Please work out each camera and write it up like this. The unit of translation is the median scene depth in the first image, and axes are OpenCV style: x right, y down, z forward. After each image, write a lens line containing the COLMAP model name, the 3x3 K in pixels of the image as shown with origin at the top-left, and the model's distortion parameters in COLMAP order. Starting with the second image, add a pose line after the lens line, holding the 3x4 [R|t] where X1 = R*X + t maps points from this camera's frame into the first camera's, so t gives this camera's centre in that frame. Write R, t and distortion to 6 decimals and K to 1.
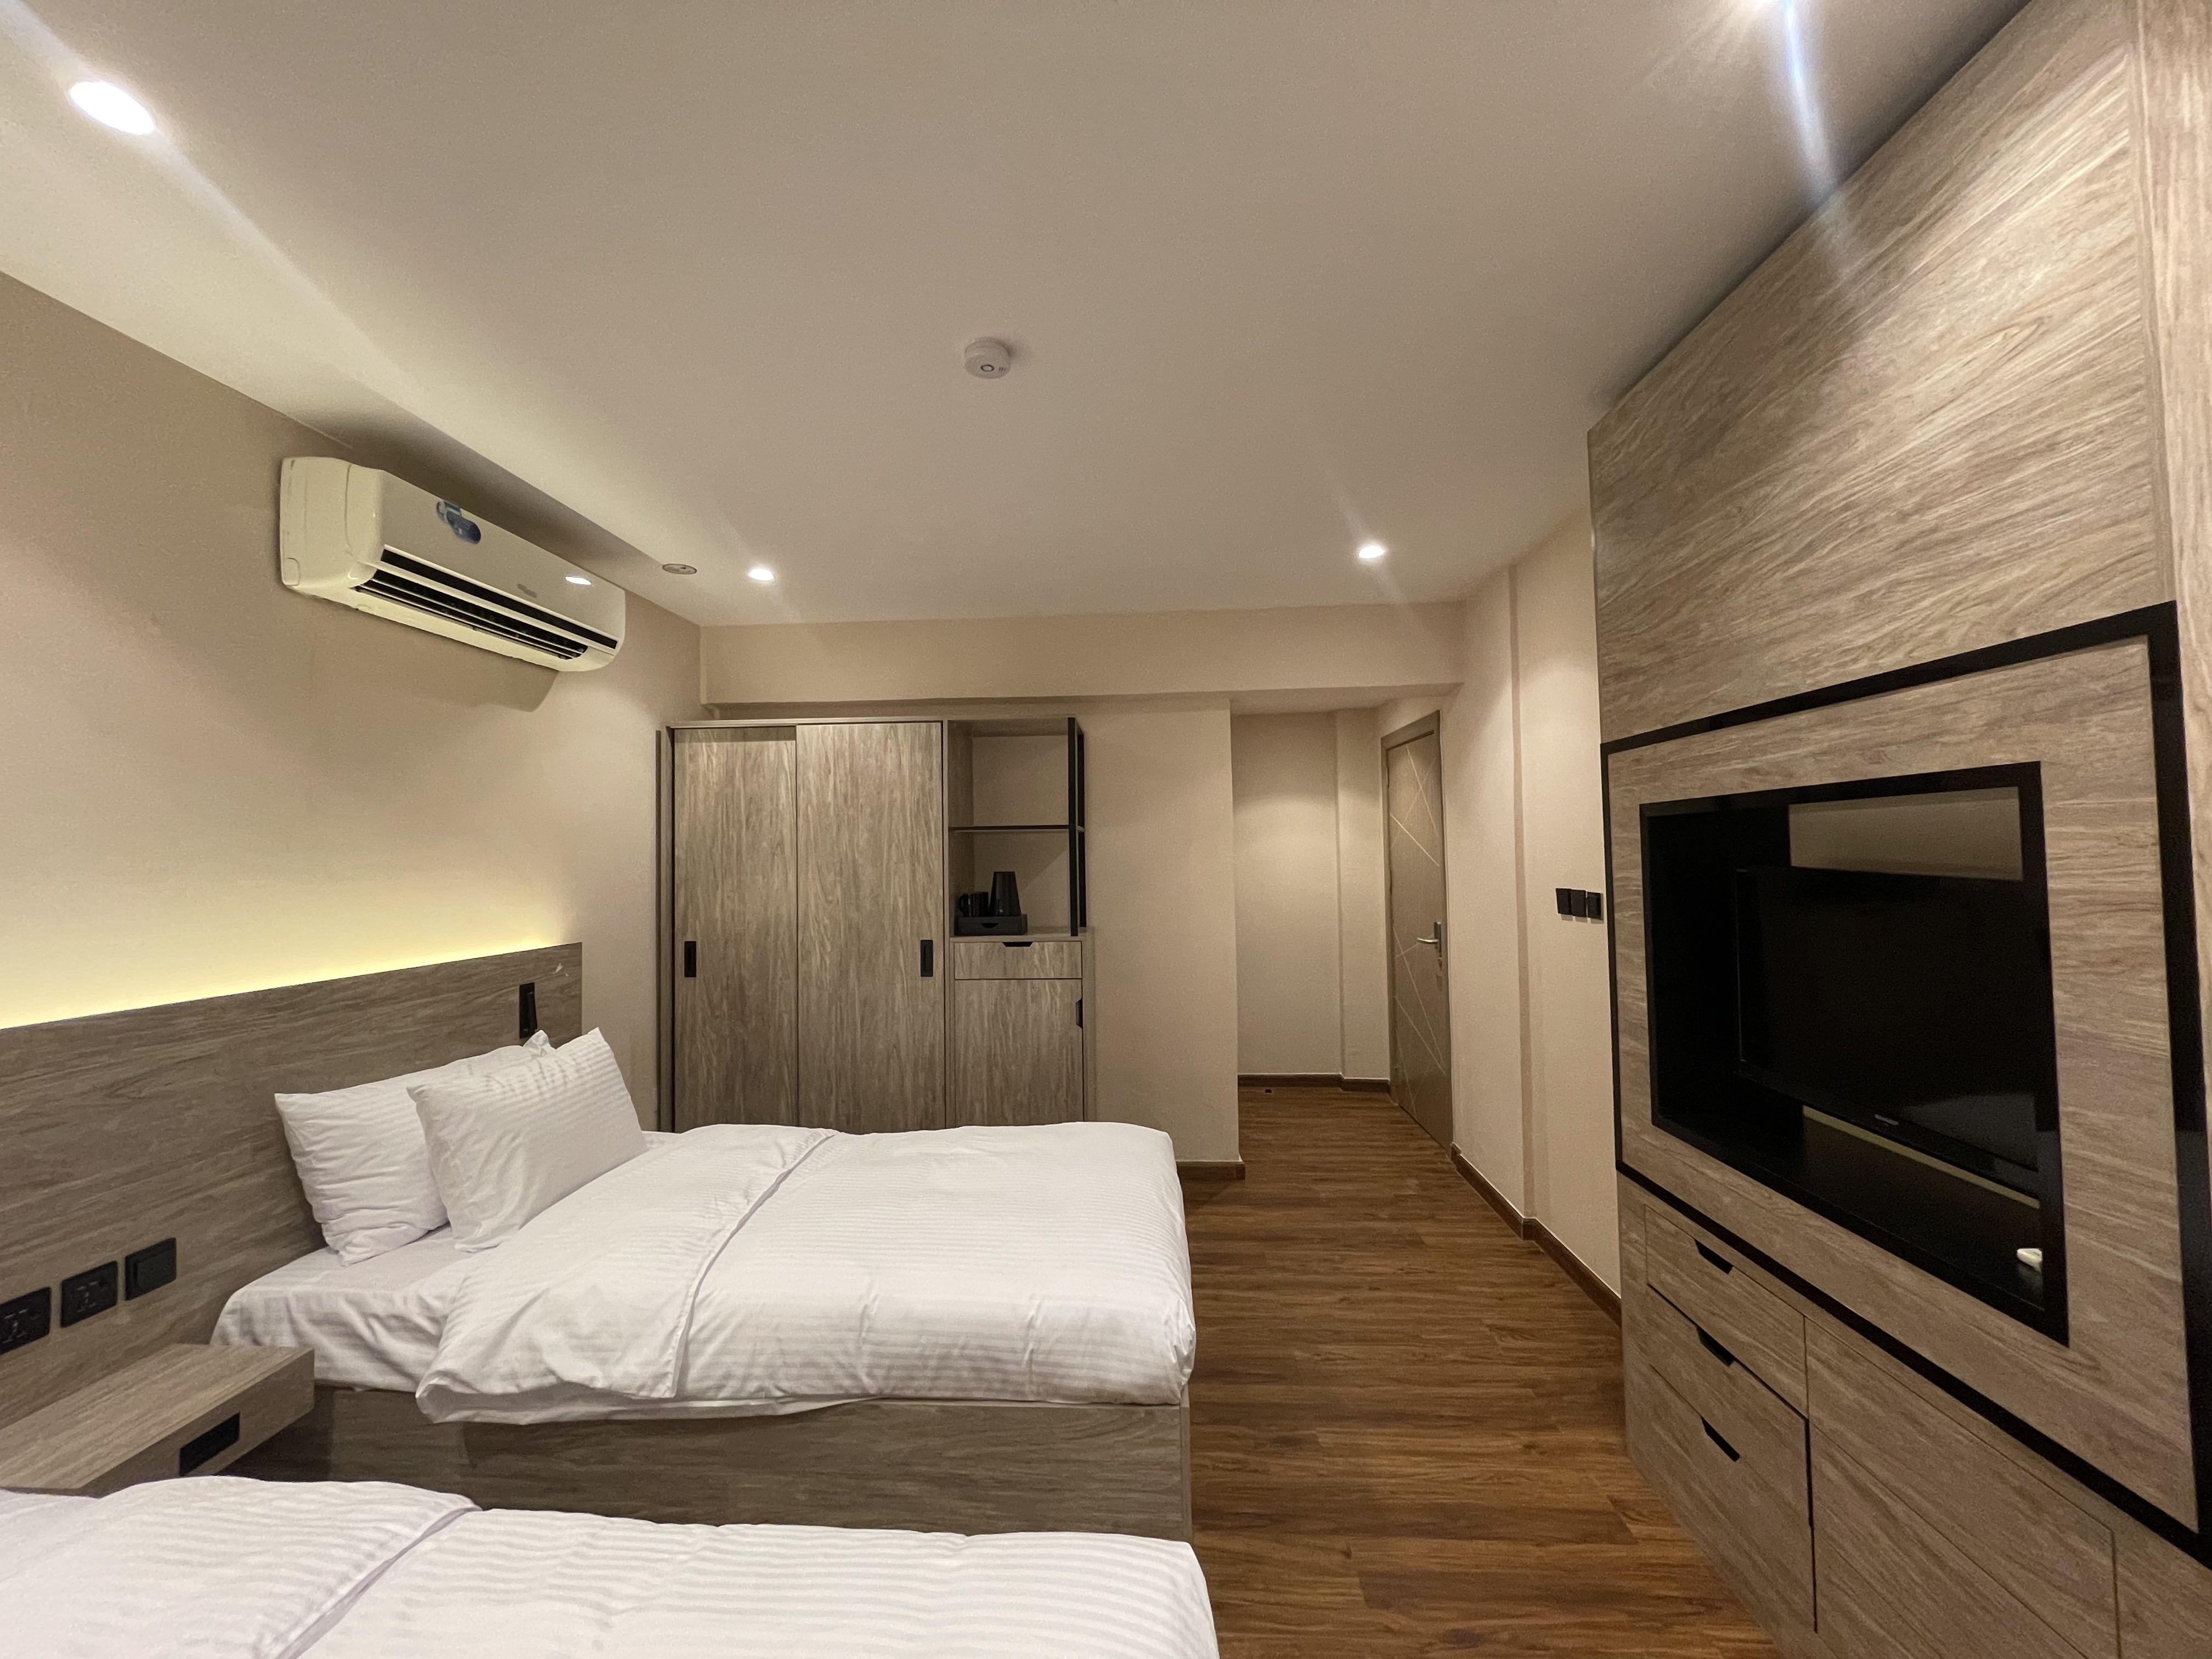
lens RADIAL K [[888.0, 0, 1106.0], [0, 888.0, 829.5], [0, 0, 1]] dist [-0.000036, -0.000668]
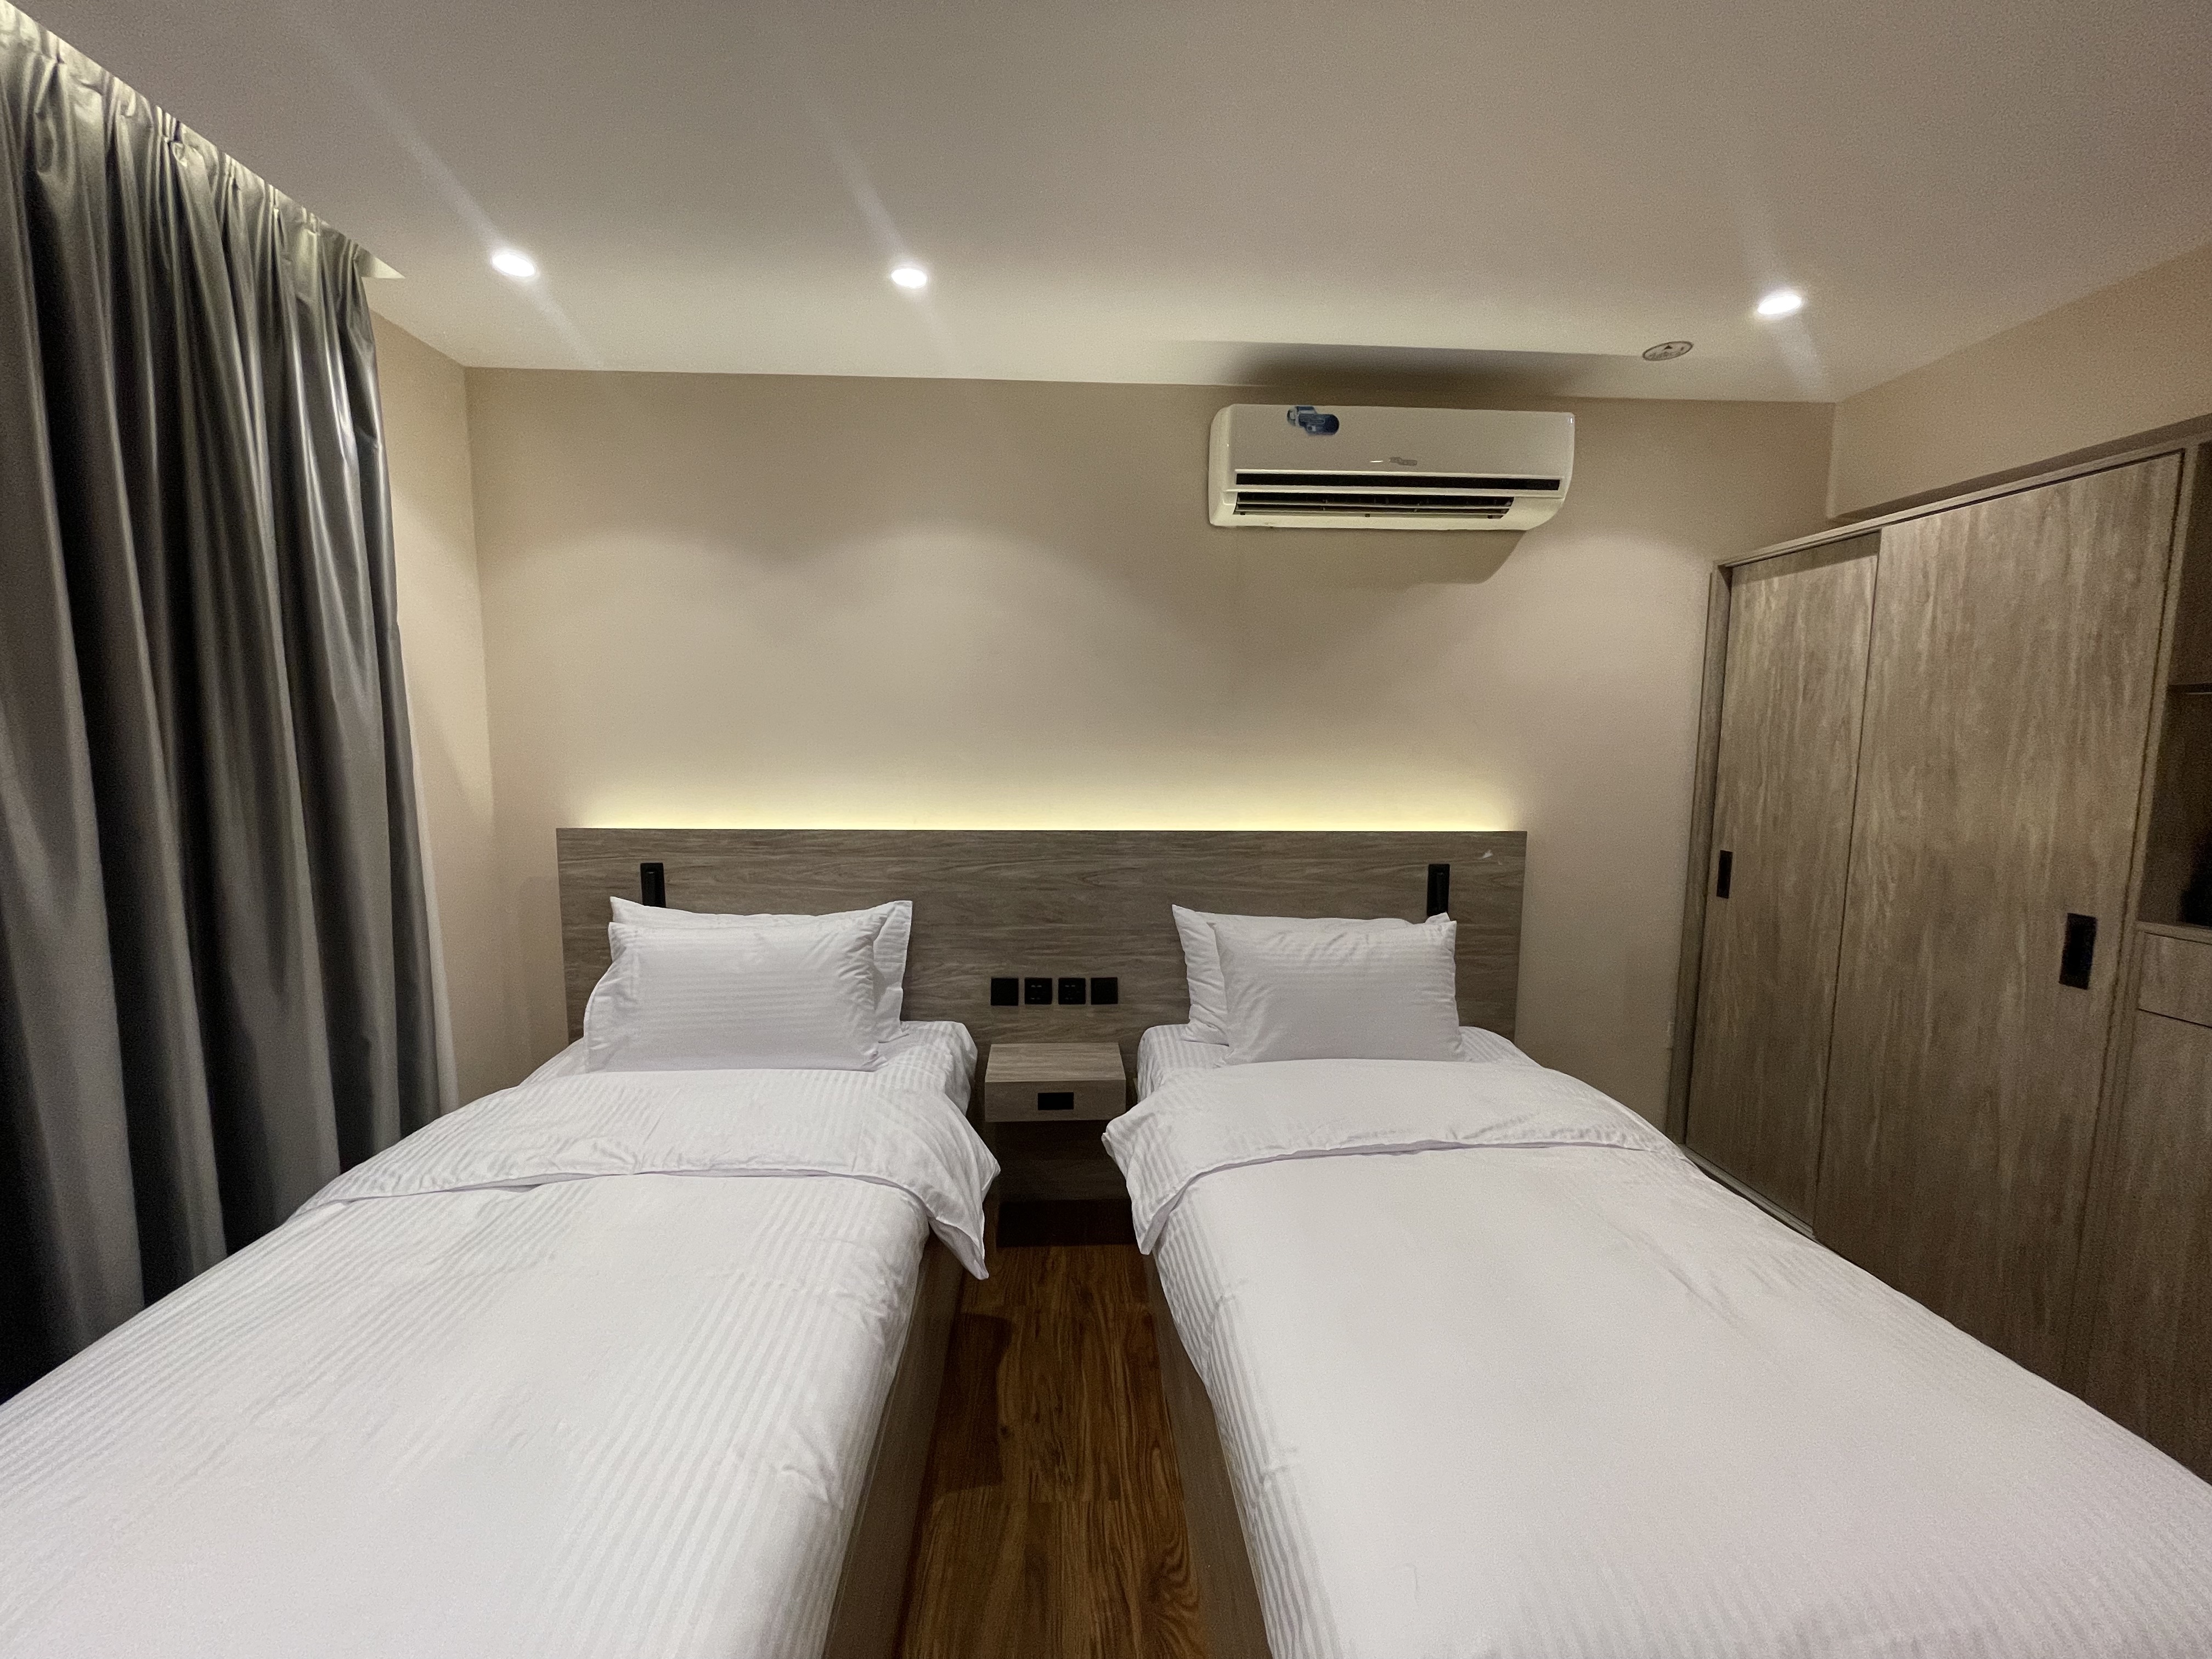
lens RADIAL K [[888.0, 0, 1106.0], [0, 888.0, 829.5], [0, 0, 1]] dist [-0.000036, -0.000668]
pose [[0.107411, 0.118612, -0.987114, 0.430078], [0.021249, 0.992357, 0.121554, 0.007370], [0.993988, -0.034032, 0.104069, 0.759827]]
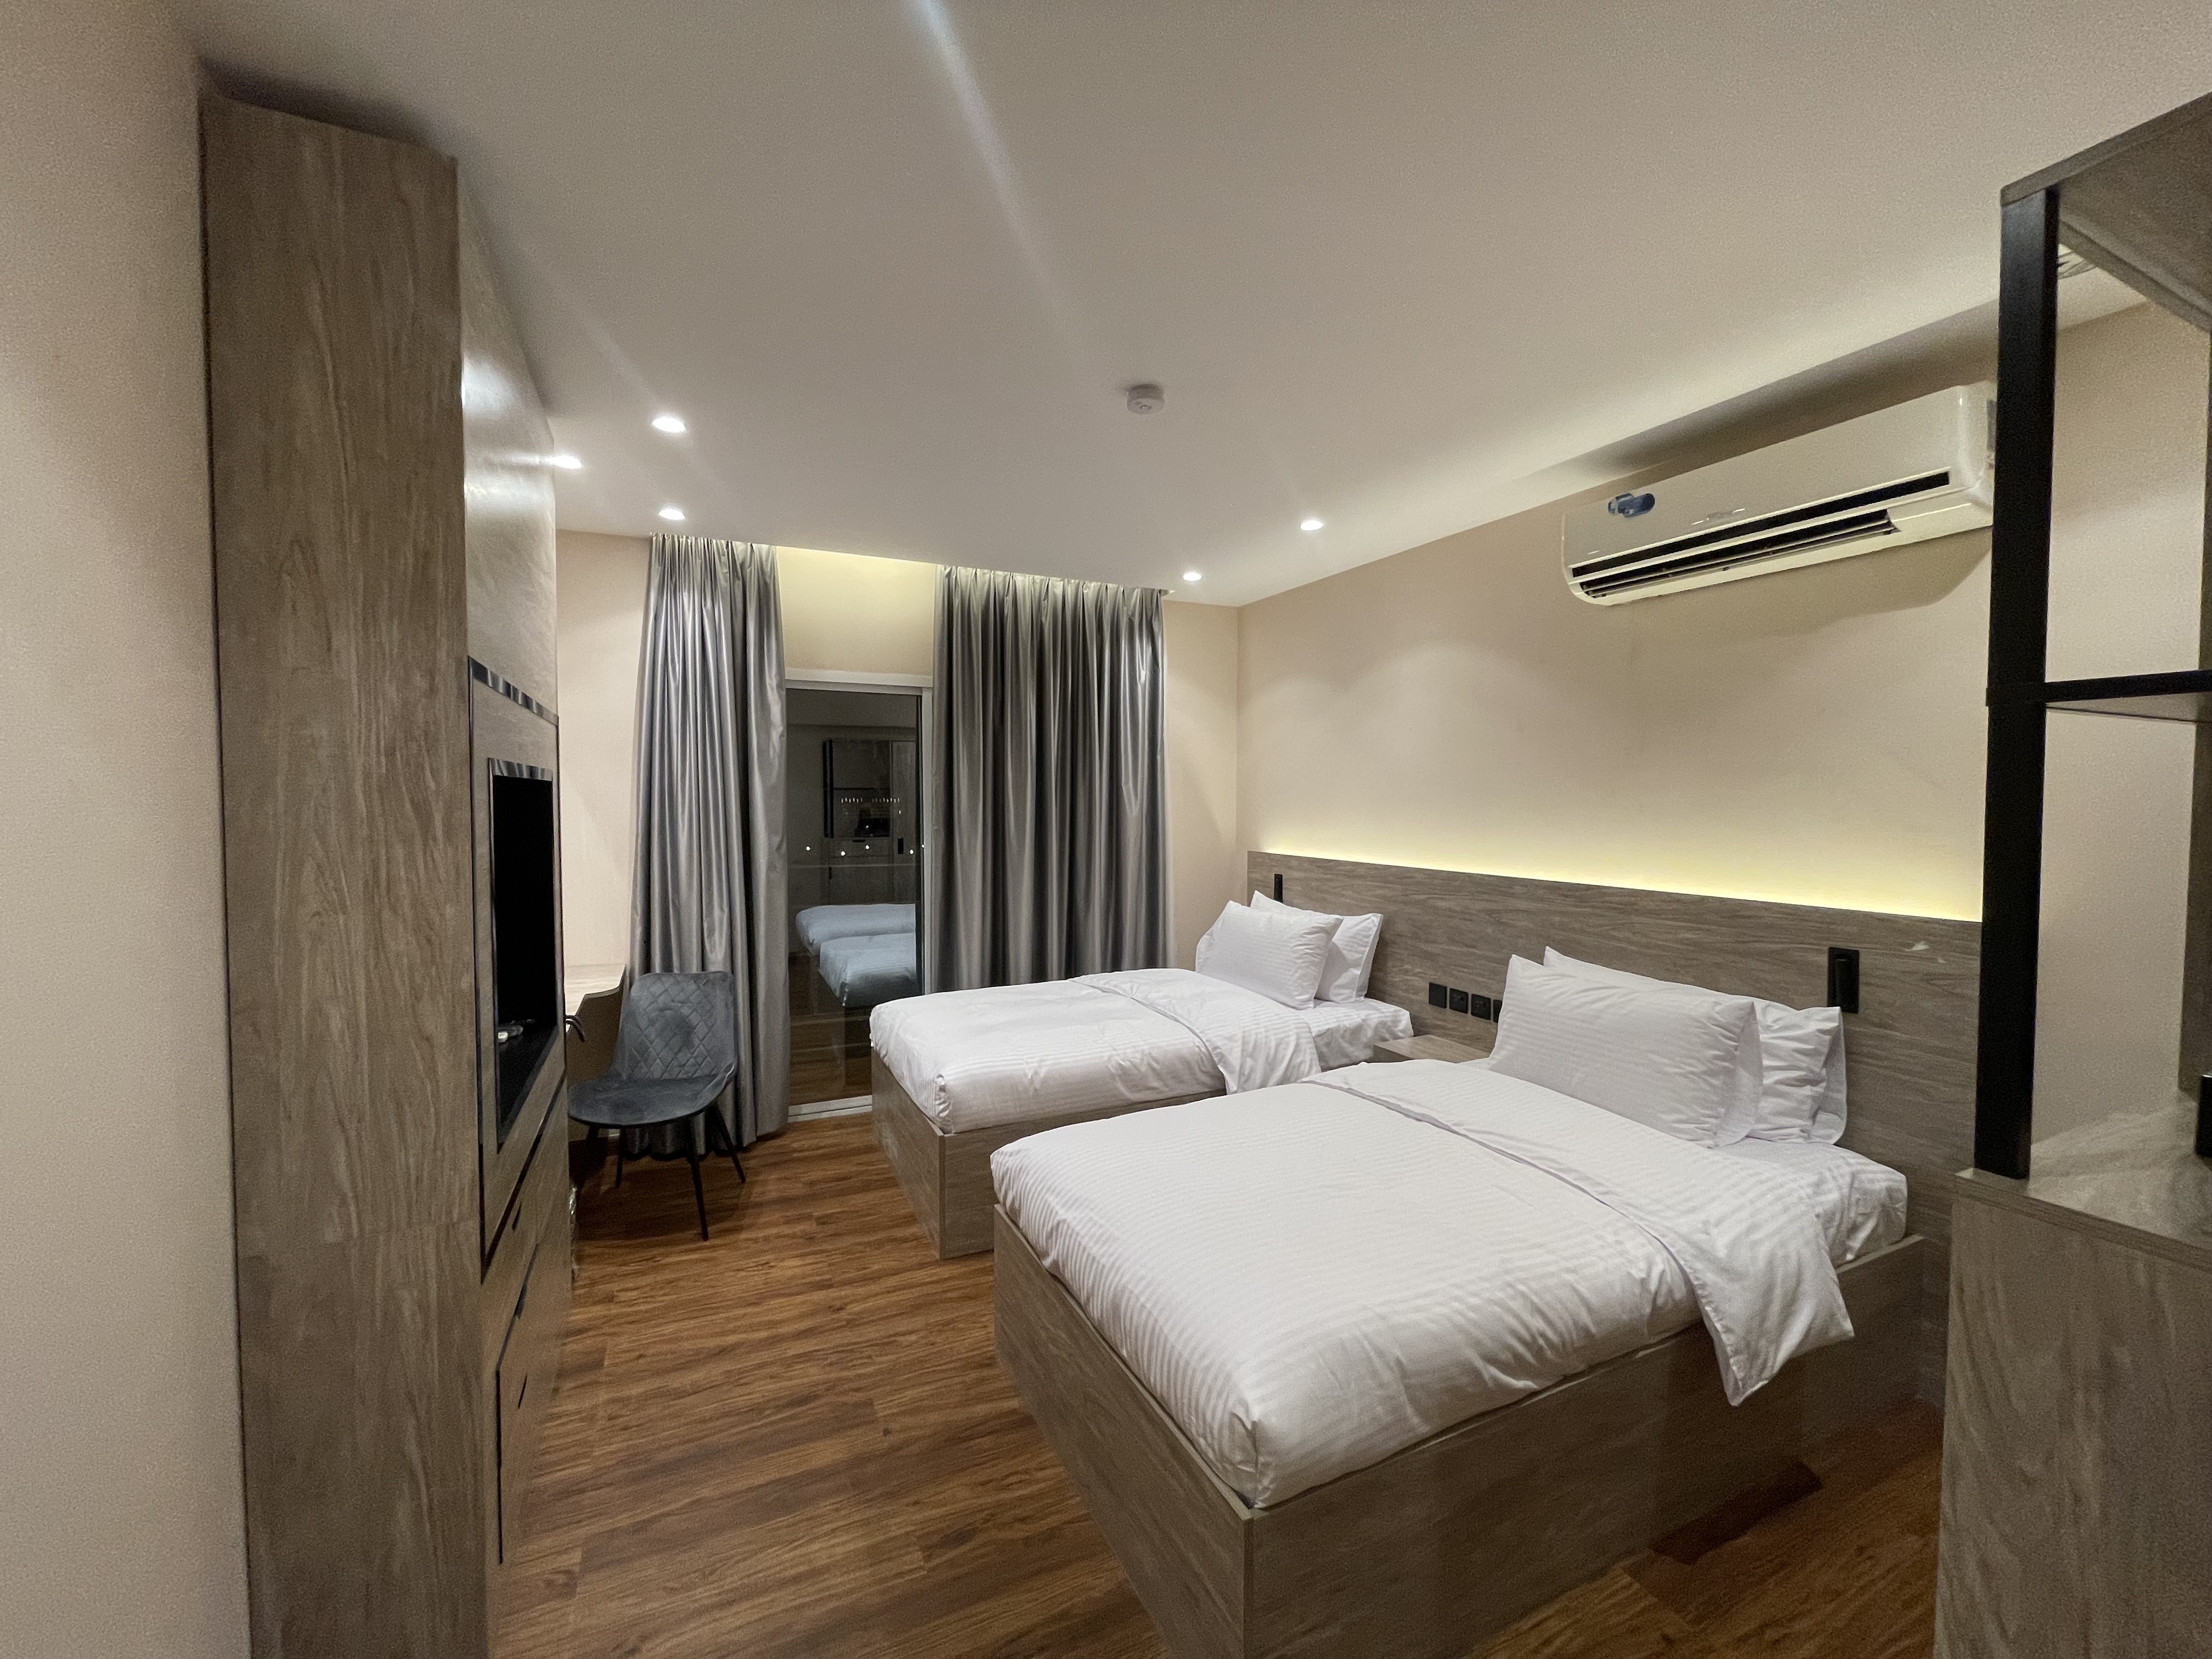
lens RADIAL K [[887.2, 0, 1107.7], [0, 887.2, 830.3], [0, 0, 1]] dist [-0.000378, -0.000379]
pose [[-0.872864, 0.034657, -0.486730, 0.519485], [0.028525, 0.999393, 0.020007, 0.037296], [0.487128, 0.003580, -0.873323, 2.022225]]
